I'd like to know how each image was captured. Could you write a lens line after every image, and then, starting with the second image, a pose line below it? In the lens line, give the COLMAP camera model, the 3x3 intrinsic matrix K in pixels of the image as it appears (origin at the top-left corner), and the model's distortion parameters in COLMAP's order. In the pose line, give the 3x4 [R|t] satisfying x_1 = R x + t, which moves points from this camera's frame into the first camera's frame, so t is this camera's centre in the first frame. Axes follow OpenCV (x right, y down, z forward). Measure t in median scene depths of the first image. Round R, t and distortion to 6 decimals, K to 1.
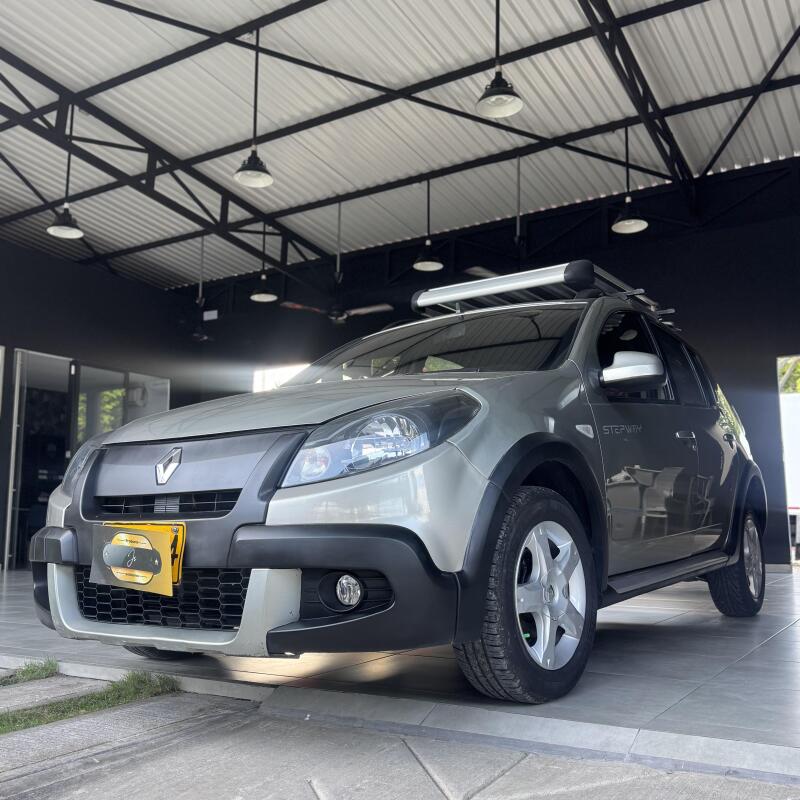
lens RADIAL K [[862.1, 0, 402.6], [0, 862.1, 397.9], [0, 0, 1]] dist [0.045624, 0.000000]
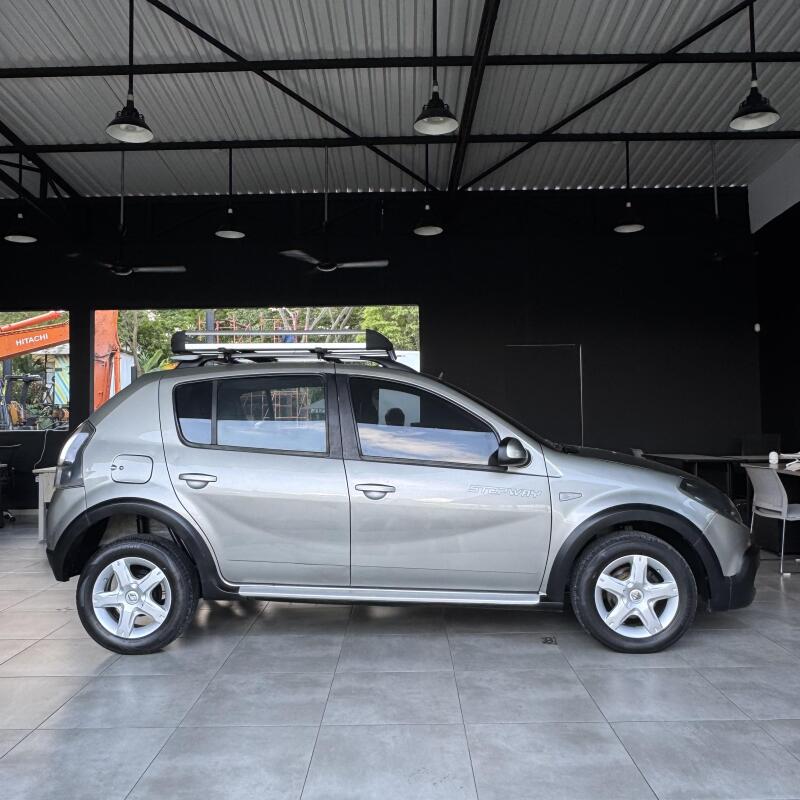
lens RADIAL K [[701.7, 0, 401.8], [0, 701.7, 395.7], [0, 0, 1]] dist [-0.013219, 0.009326]
pose [[0.850668, 0.008199, 0.525639, -0.231955], [-0.065887, 0.993657, 0.091130, -0.050866], [-0.521558, -0.112154, 0.845813, 0.160879]]
